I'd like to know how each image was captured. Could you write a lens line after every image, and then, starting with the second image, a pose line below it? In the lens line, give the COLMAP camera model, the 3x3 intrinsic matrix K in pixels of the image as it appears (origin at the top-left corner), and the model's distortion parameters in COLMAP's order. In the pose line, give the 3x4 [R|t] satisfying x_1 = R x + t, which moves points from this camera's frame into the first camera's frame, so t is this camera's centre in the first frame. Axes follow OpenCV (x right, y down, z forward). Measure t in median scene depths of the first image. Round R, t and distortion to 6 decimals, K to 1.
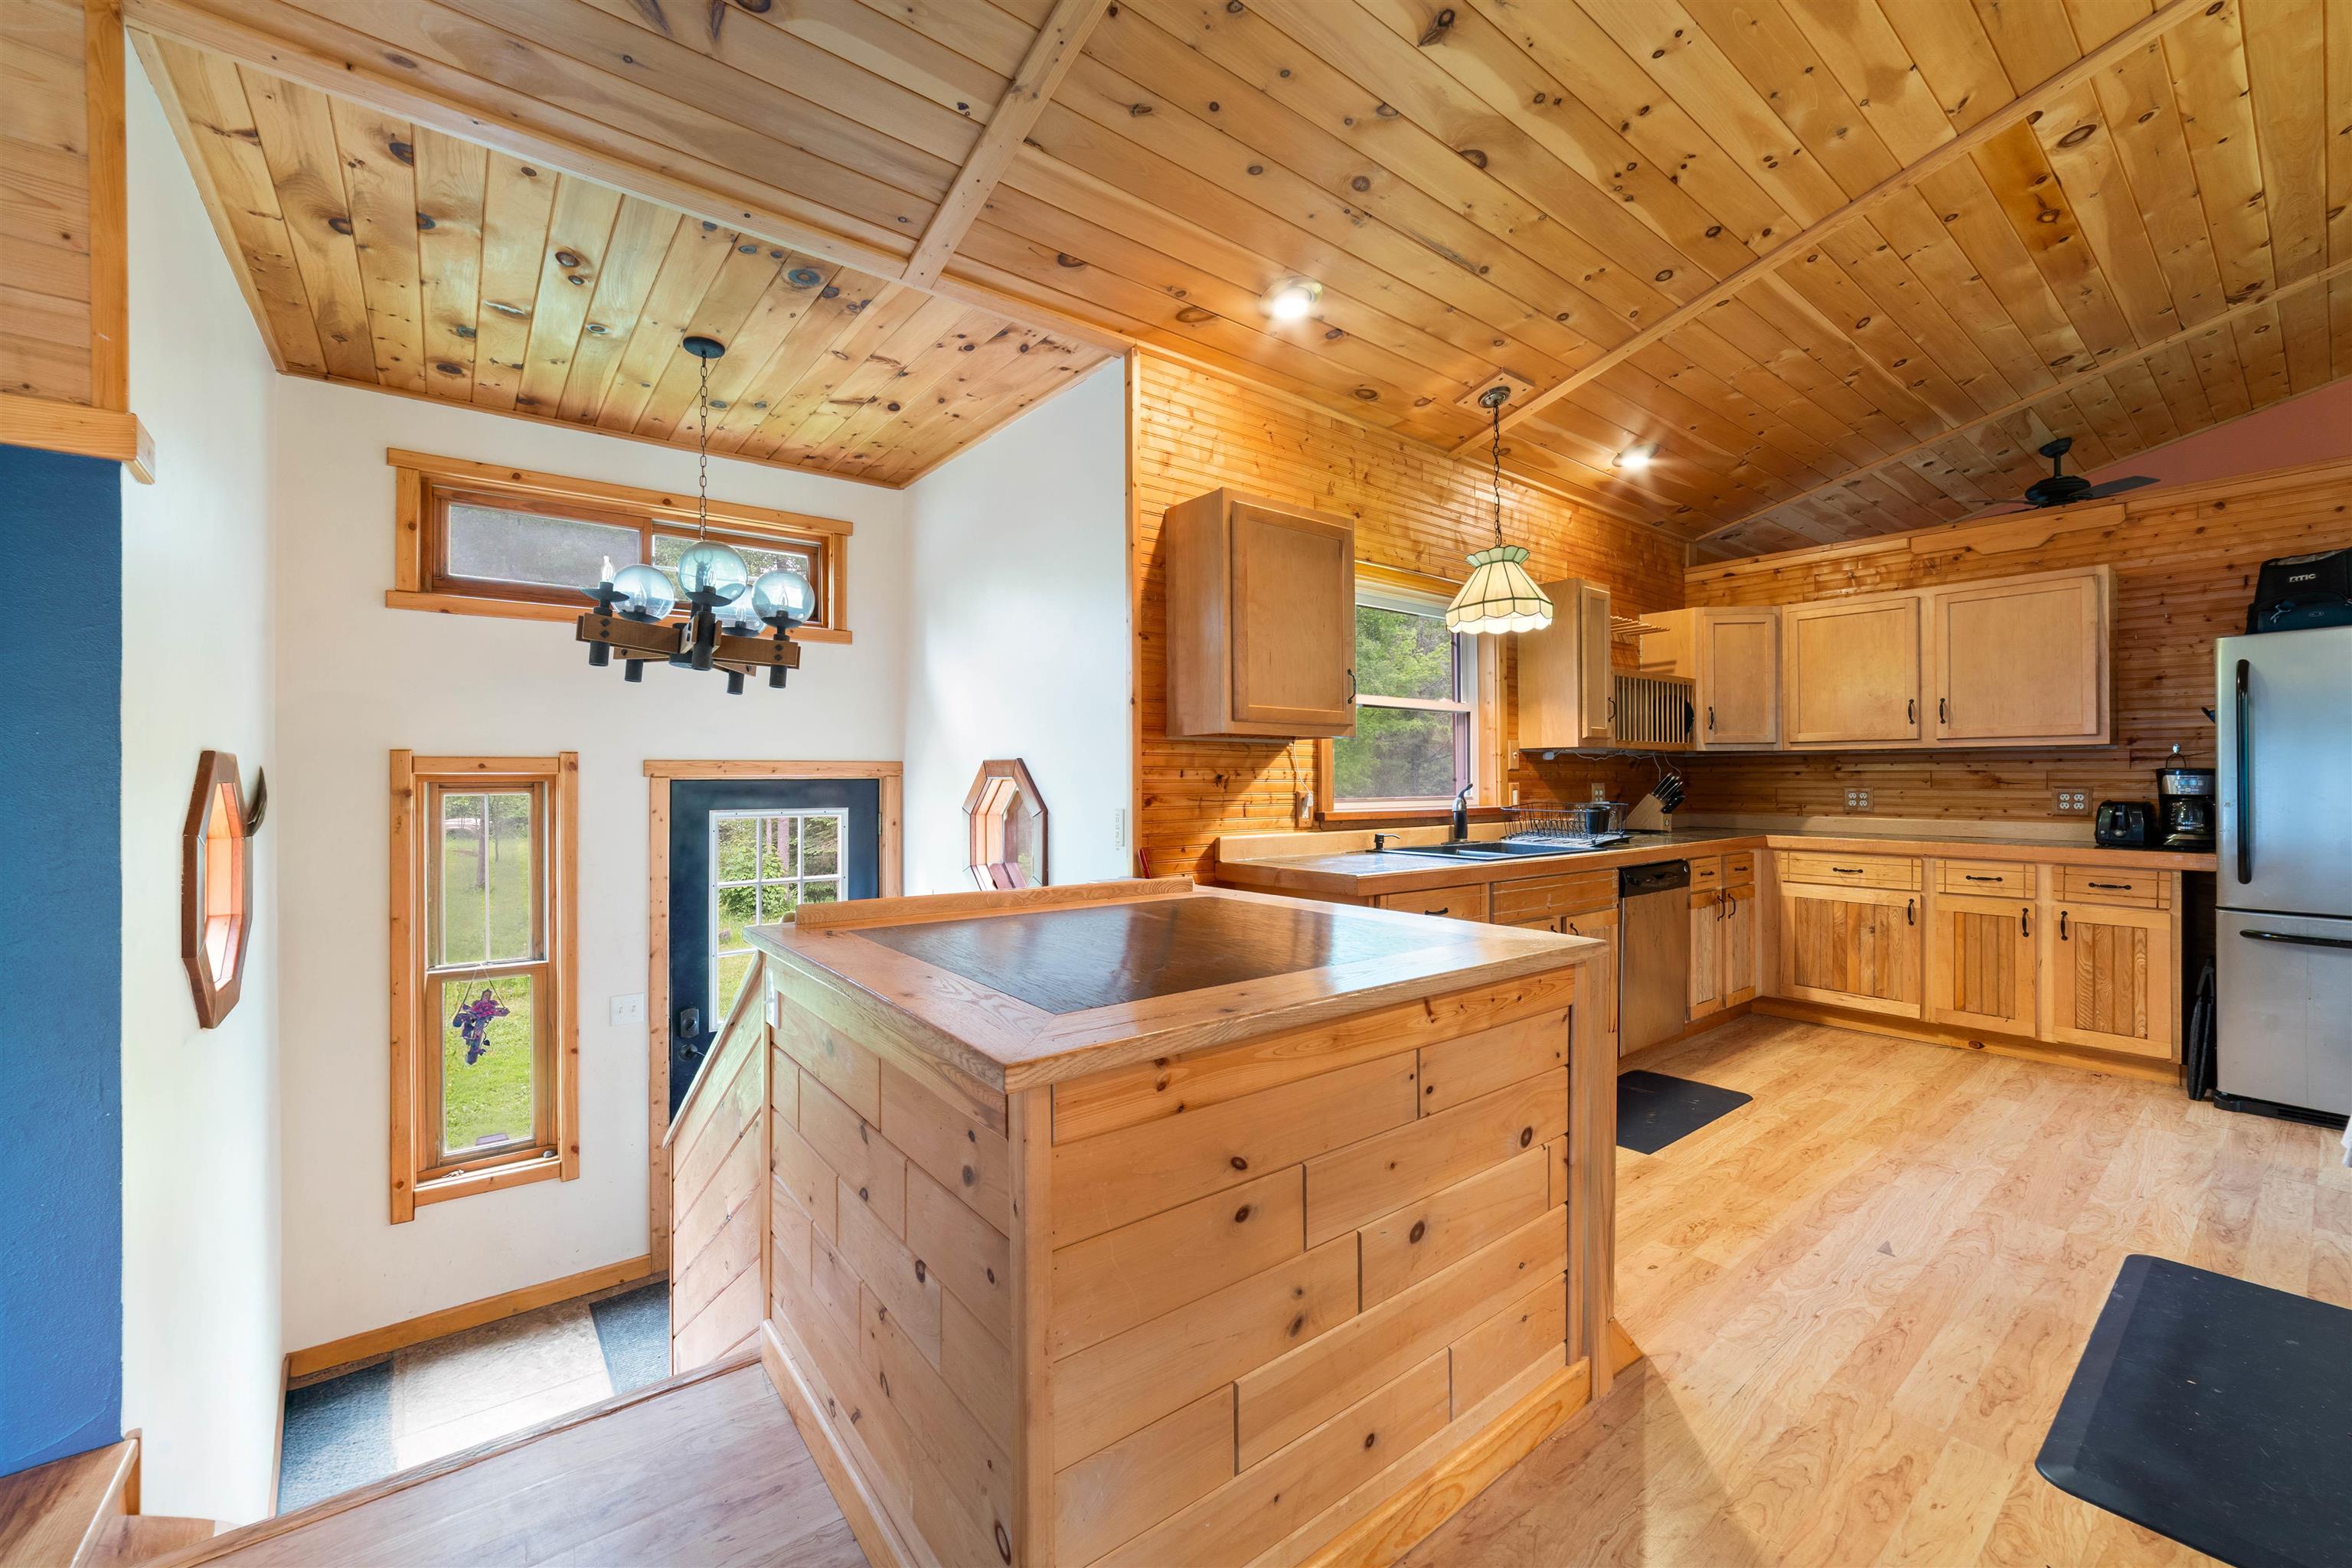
lens RADIAL K [[931.2, 0, 1163.5], [0, 931.2, 774.0], [0, 0, 1]] dist [-0.014754, 0.005594]
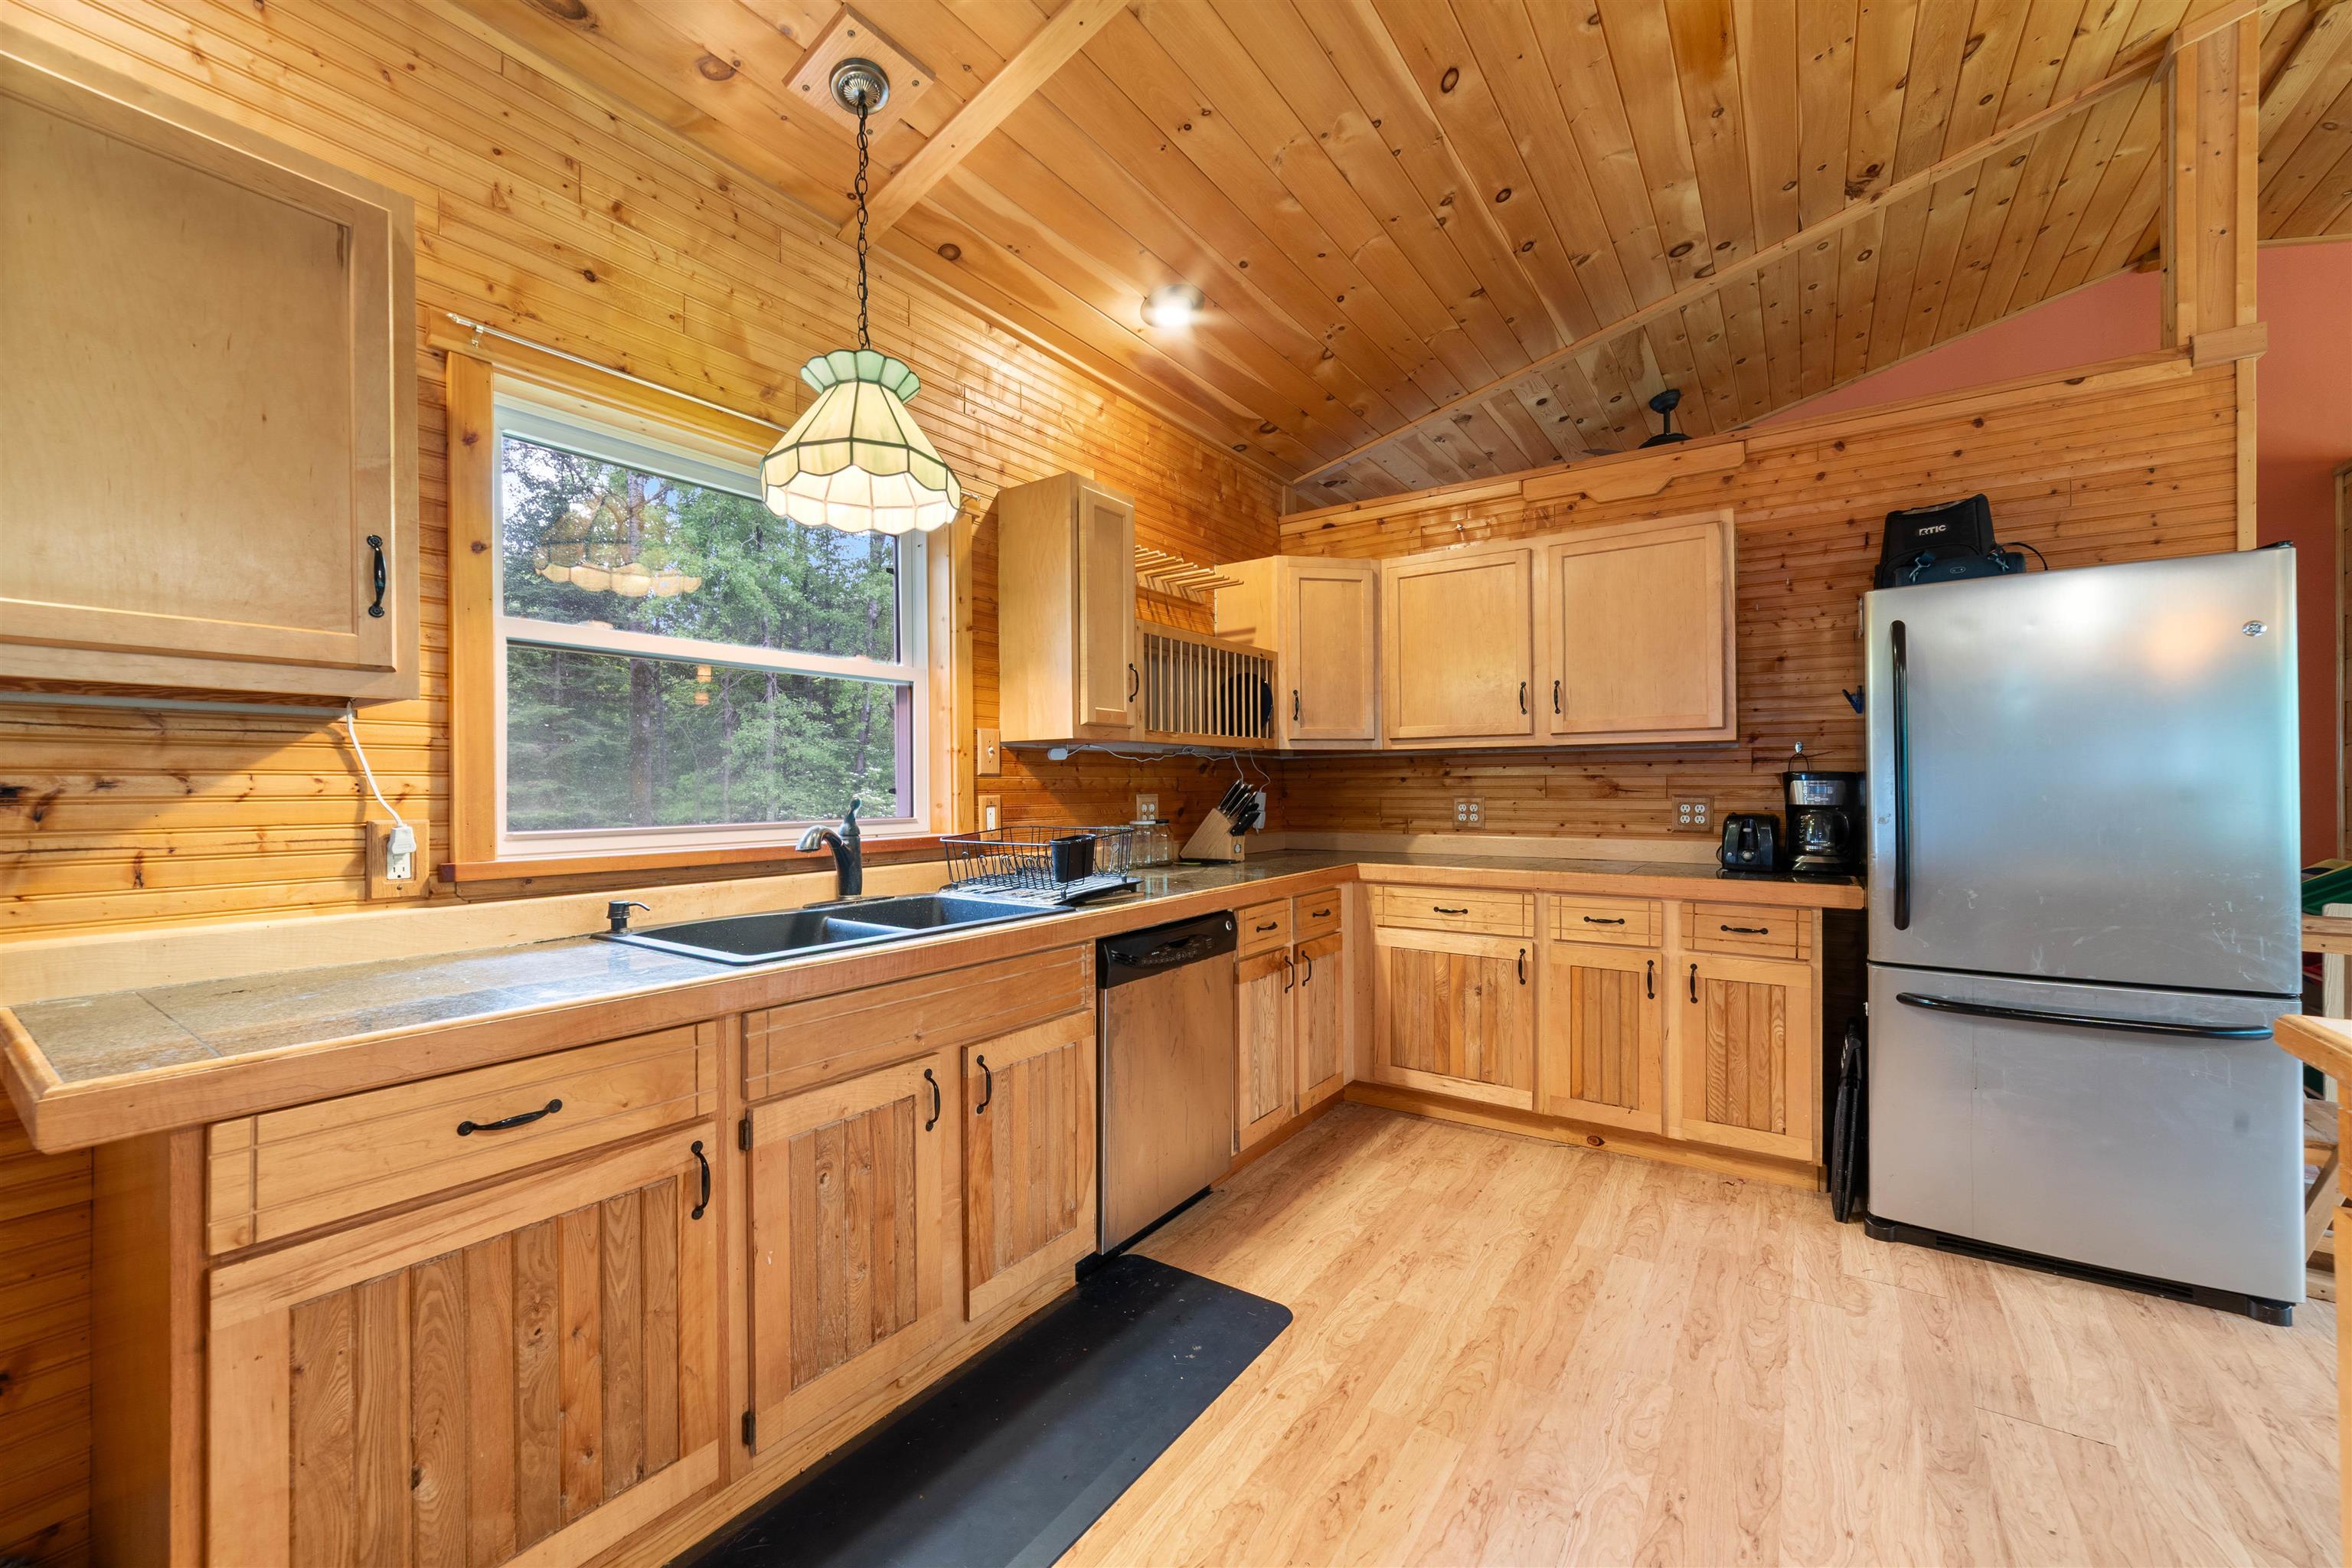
lens RADIAL K [[931.2, 0, 1170.2], [0, 931.2, 781.9], [0, 0, 1]] dist [-0.014754, 0.005594]
pose [[0.954722, -0.003839, 0.297473, 0.335762], [0.003981, 0.999992, 0.000129, 0.000614], [-0.297471, 0.001061, 0.954730, 0.392893]]
